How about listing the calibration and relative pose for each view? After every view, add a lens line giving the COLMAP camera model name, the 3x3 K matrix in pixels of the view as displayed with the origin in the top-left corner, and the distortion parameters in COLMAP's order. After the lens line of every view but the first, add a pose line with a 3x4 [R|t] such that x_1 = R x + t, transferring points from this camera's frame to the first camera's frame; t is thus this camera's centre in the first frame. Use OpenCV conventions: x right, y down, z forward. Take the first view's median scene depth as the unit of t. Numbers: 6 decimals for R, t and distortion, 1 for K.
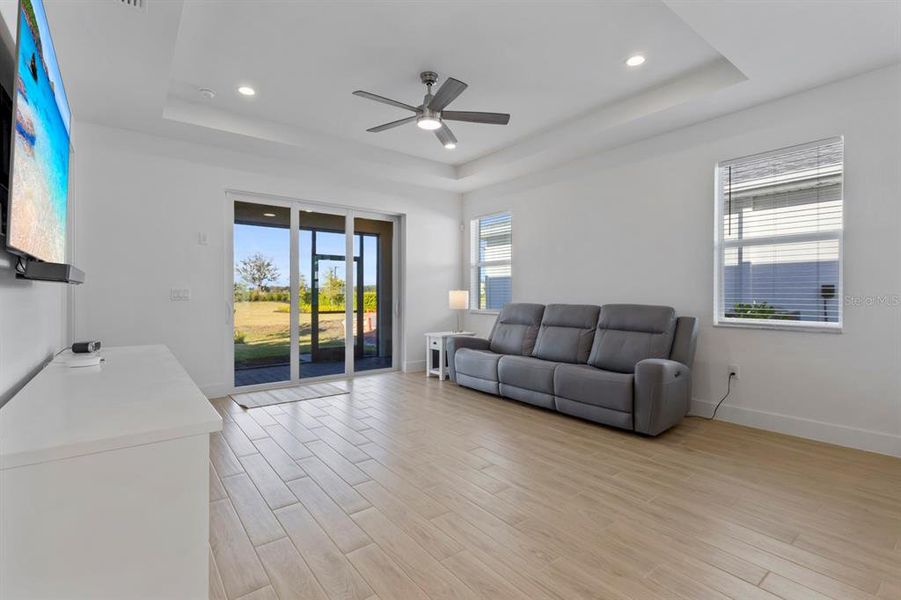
lens RADIAL K [[416.5, 0, 450.5], [0, 416.5, 300.0], [0, 0, 1]] dist [-0.020572, -0.000189]
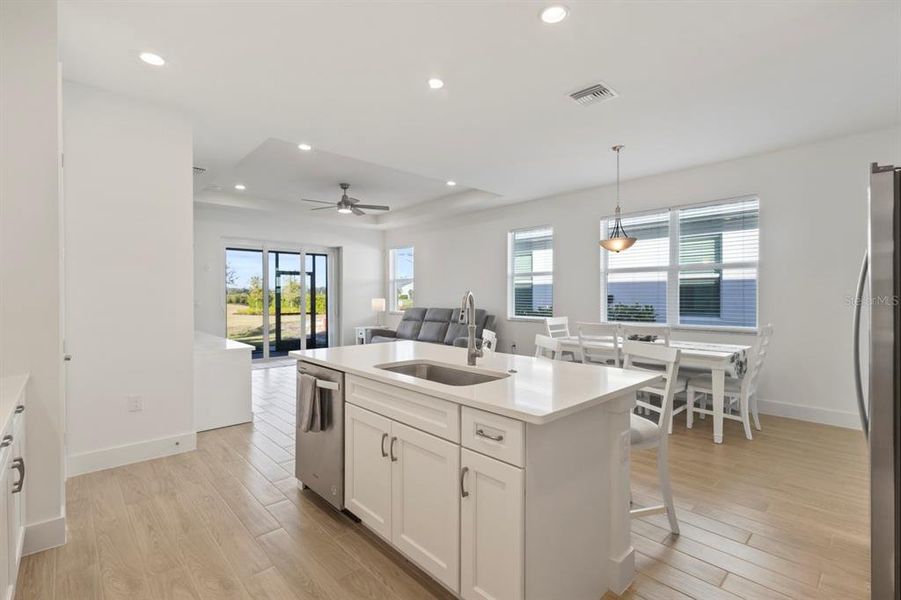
lens RADIAL K [[416.5, 0, 450.5], [0, 416.5, 300.0], [0, 0, 1]] dist [-0.020572, -0.000189]
pose [[0.996048, -0.005250, 0.088664, 0.153202], [0.005405, 0.999984, -0.001502, -0.015302], [-0.088655, 0.001975, 0.996060, -0.536447]]
